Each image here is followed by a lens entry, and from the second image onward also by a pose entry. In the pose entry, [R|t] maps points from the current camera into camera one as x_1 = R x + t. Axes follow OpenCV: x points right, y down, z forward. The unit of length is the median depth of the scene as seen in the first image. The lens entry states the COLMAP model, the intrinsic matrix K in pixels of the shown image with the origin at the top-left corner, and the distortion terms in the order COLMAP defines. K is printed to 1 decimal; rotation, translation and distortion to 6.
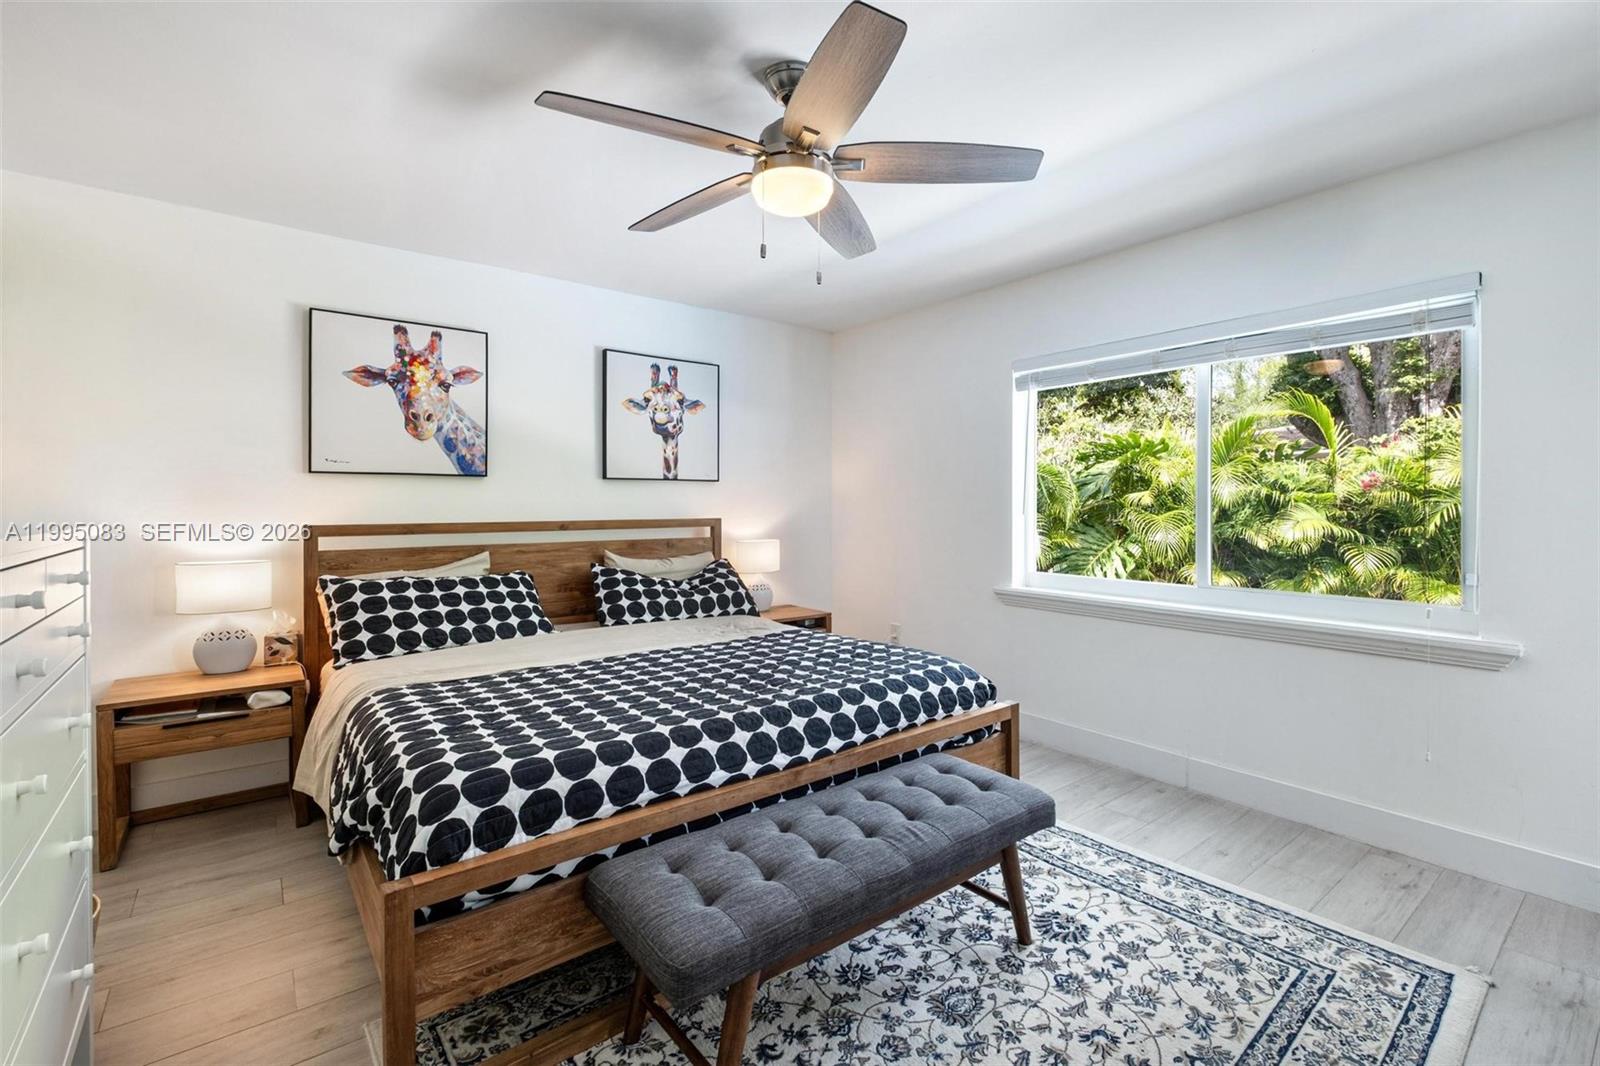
lens RADIAL K [[698.7, 0, 840.1], [0, 698.7, 485.2], [0, 0, 1]] dist [-0.003843, -0.003981]
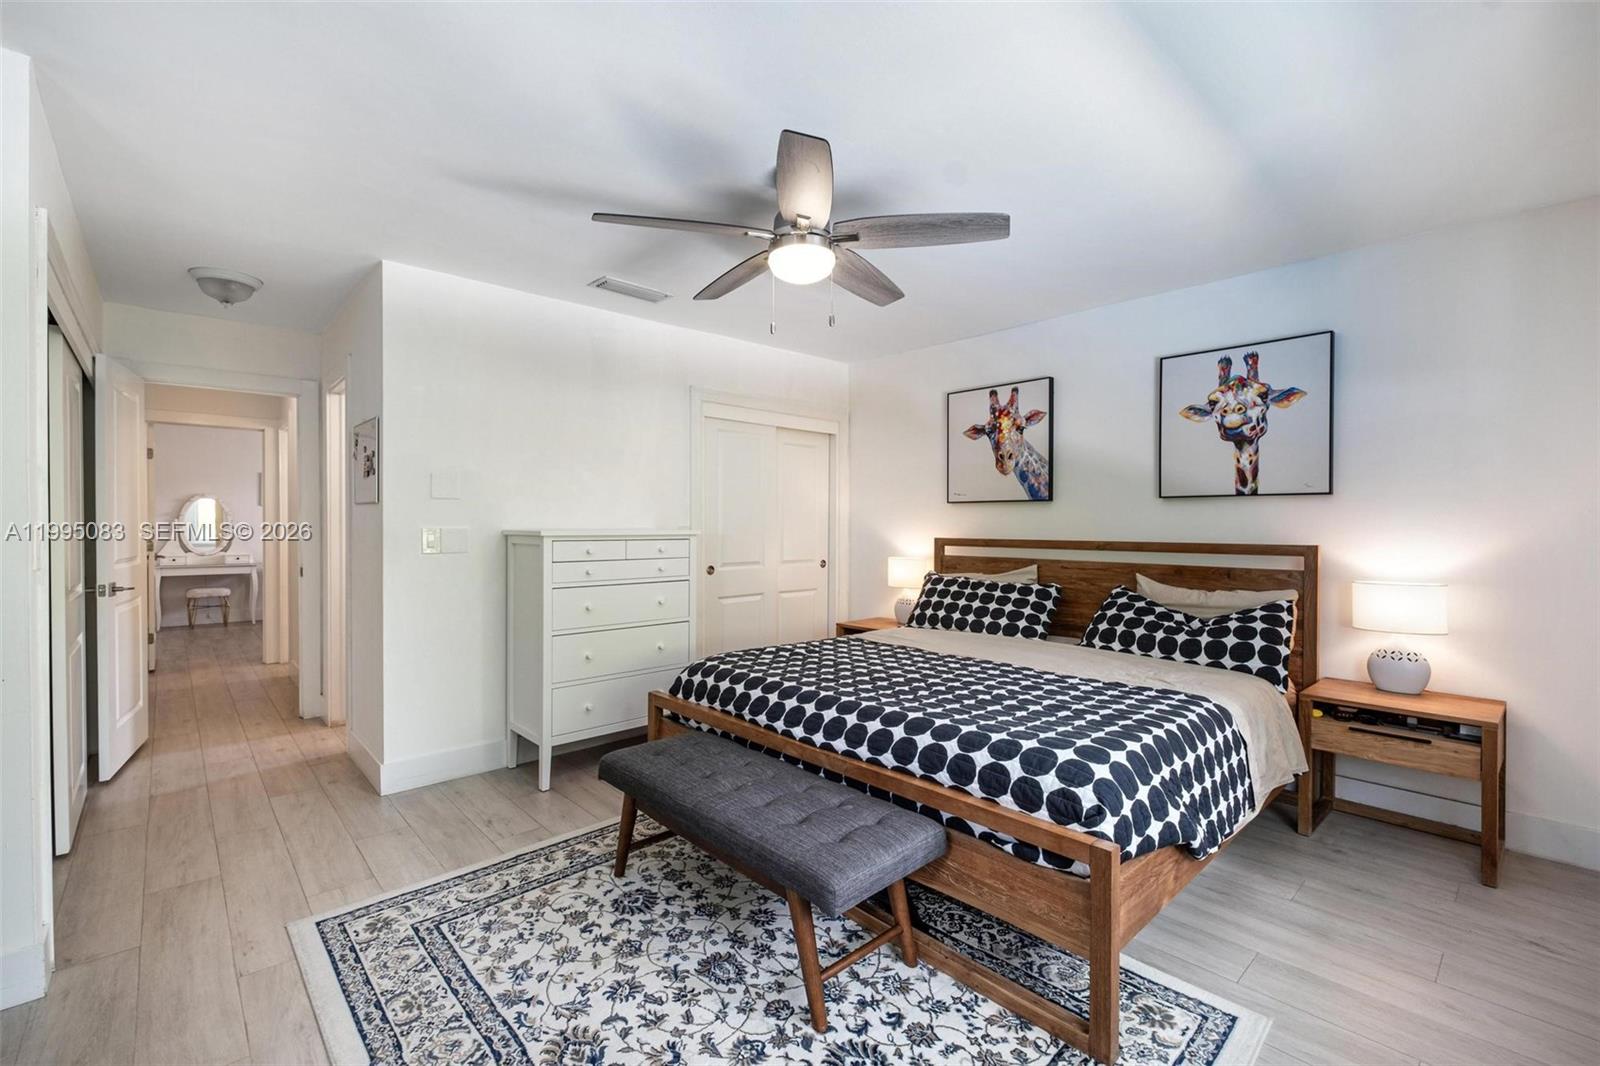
lens RADIAL K [[698.7, 0, 807.2], [0, 698.7, 527.9], [0, 0, 1]] dist [-0.003843, -0.003981]
pose [[0.055392, 0.005618, -0.998449, 0.667735], [0.021713, 0.999741, 0.006830, 0.016597], [0.998229, -0.022057, 0.055256, 0.562809]]
